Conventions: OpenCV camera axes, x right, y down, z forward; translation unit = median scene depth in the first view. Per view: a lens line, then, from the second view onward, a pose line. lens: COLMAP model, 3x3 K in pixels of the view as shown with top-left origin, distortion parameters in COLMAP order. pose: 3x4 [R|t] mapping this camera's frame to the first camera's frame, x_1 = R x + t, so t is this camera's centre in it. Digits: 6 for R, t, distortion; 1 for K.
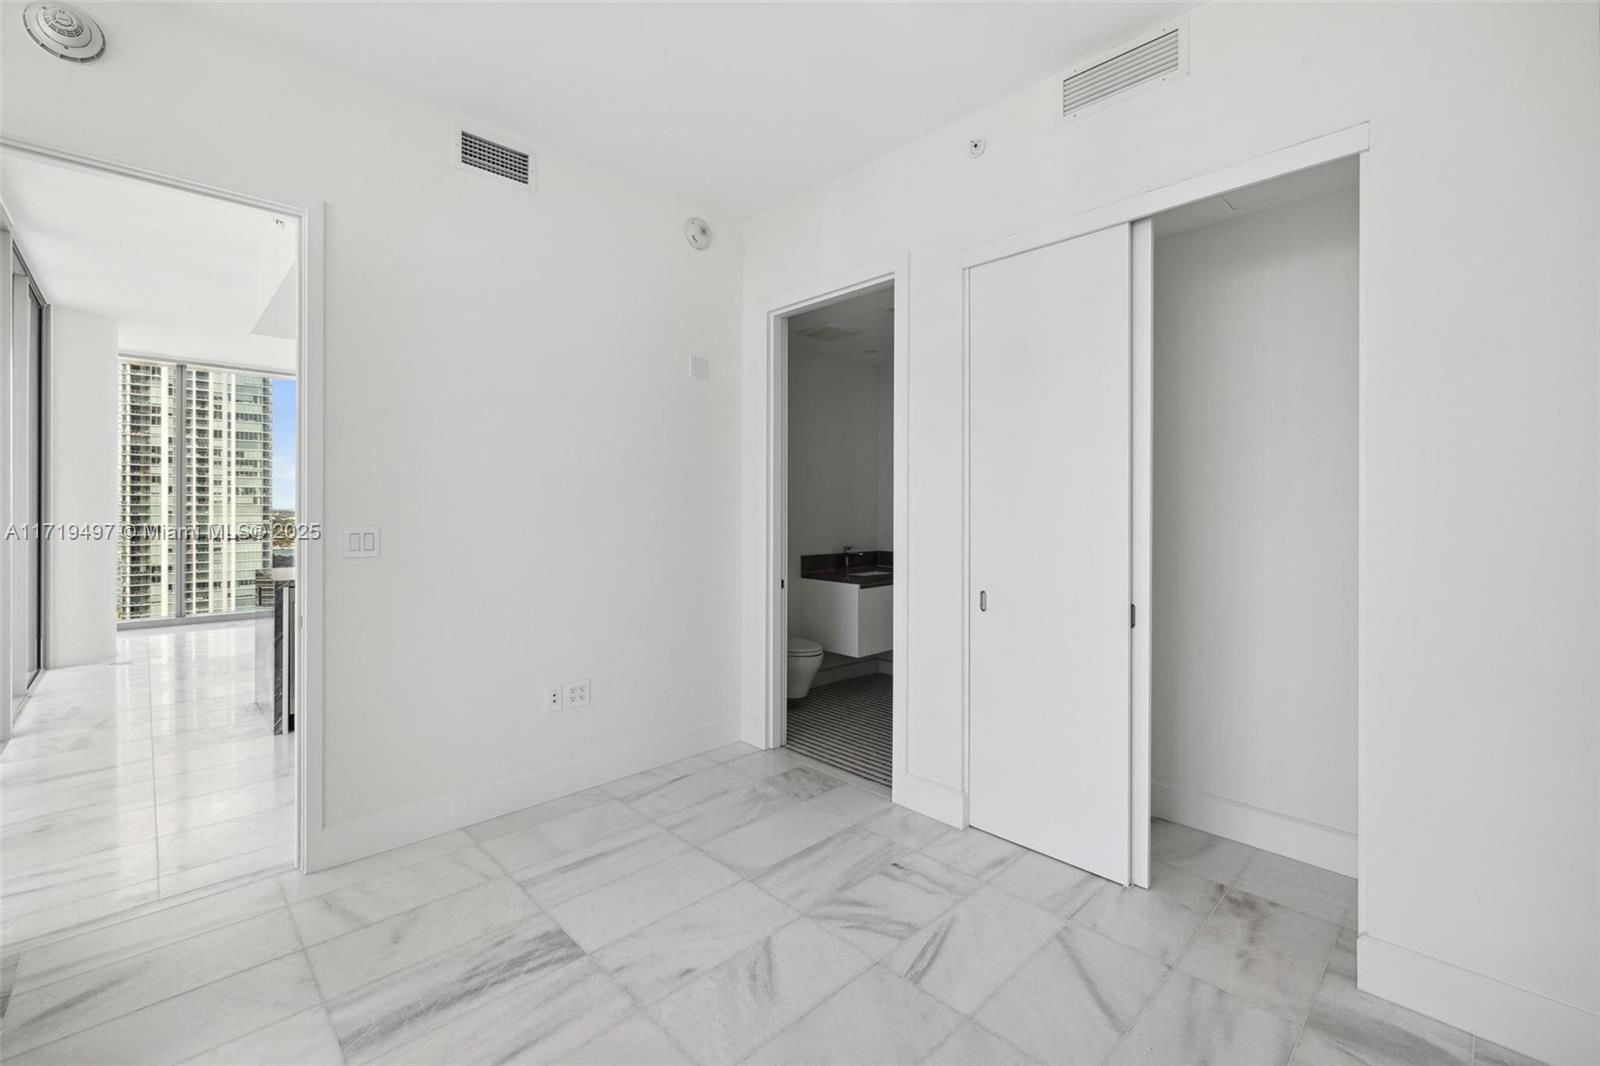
lens RADIAL K [[658.7, 0, 784.0], [0, 658.7, 511.3], [0, 0, 1]] dist [0.001520, 0.000156]
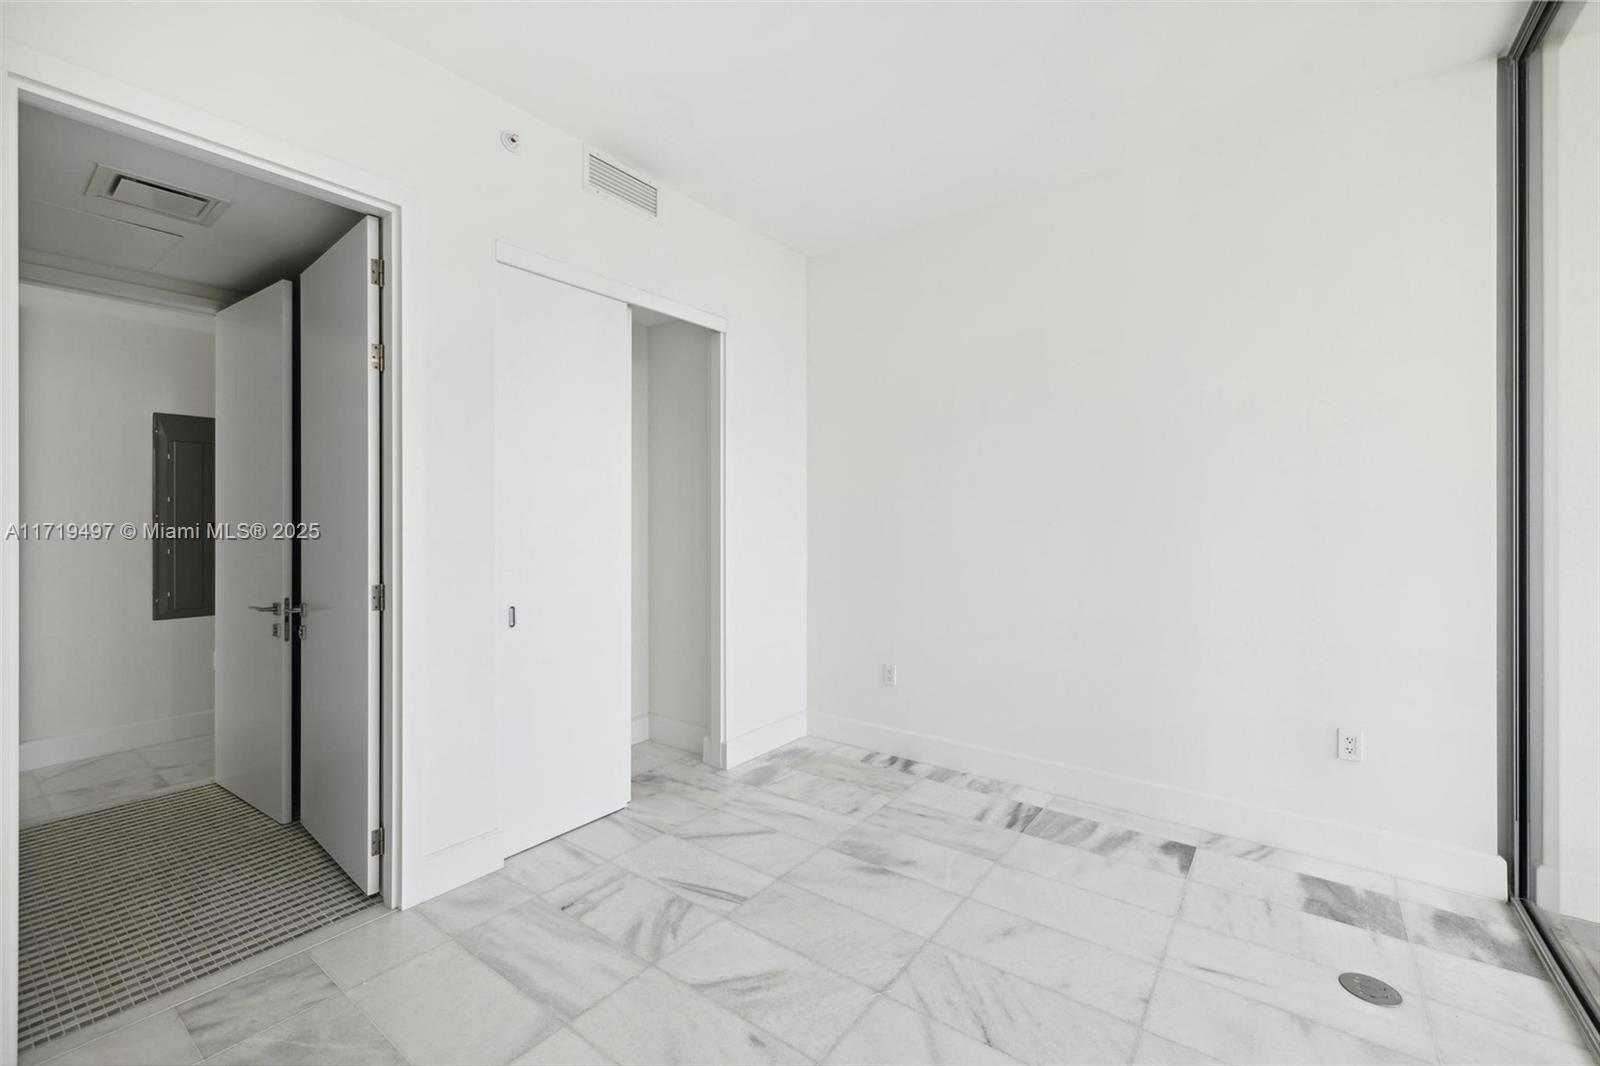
lens RADIAL K [[650.1, 0, 796.6], [0, 650.1, 518.5], [0, 0, 1]] dist [0.000131, -0.000011]
pose [[-0.140462, -0.003499, 0.990080, -0.844917], [0.003766, 0.999985, 0.004068, -0.011215], [-0.990079, 0.004300, -0.140447, 0.877432]]
